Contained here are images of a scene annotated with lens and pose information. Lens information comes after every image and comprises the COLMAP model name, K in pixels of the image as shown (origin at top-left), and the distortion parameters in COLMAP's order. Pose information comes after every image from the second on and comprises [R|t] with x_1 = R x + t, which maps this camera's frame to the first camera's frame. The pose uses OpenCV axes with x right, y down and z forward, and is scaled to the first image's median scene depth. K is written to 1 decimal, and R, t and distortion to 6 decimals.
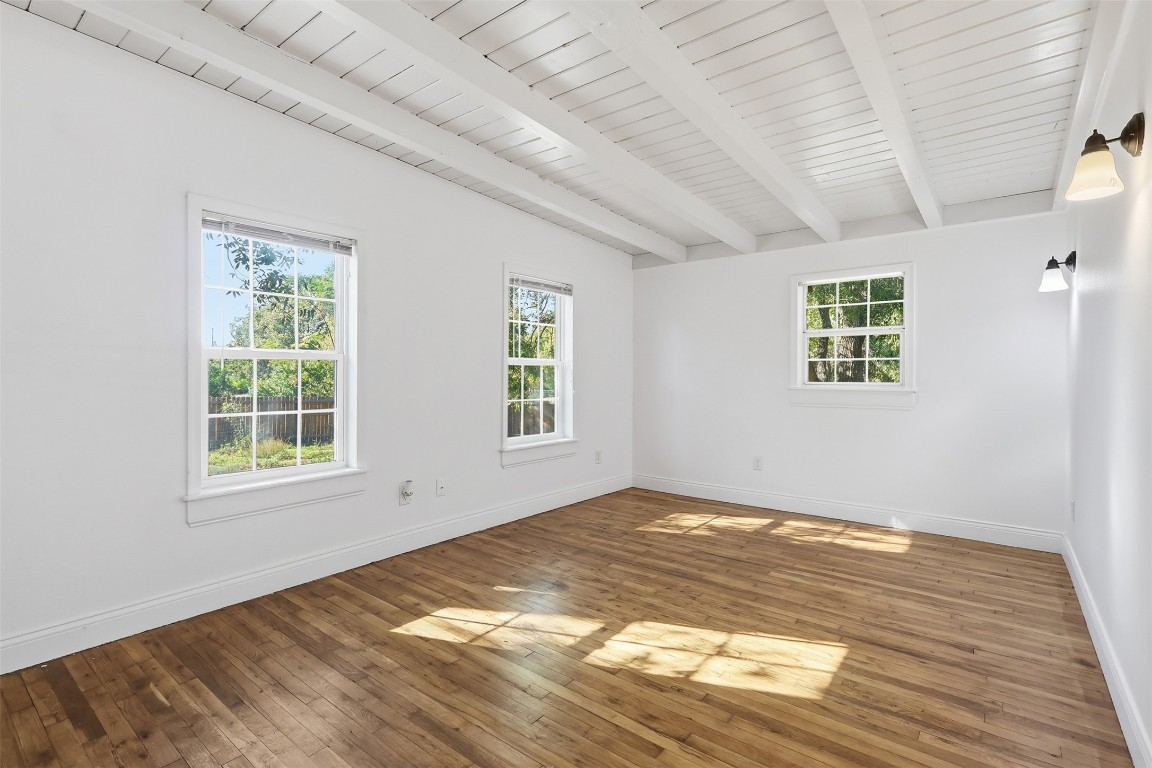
lens RADIAL K [[535.3, 0, 577.2], [0, 535.3, 380.3], [0, 0, 1]] dist [0.000487, -0.000174]
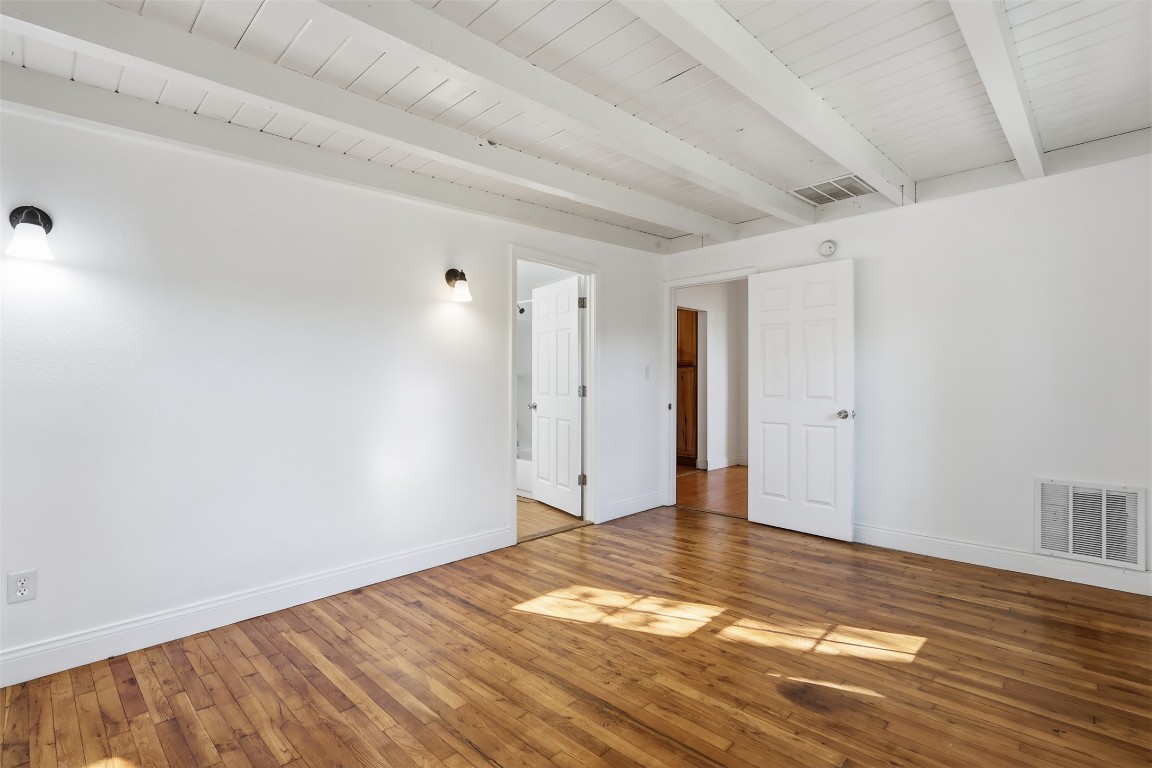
lens RADIAL K [[535.3, 0, 575.6], [0, 535.3, 383.2], [0, 0, 1]] dist [0.000487, -0.000174]
pose [[-0.994432, -0.005121, 0.105258, 0.195167], [-0.004305, 0.999959, 0.007976, -0.023920], [-0.105295, 0.007478, -0.994413, 1.909672]]
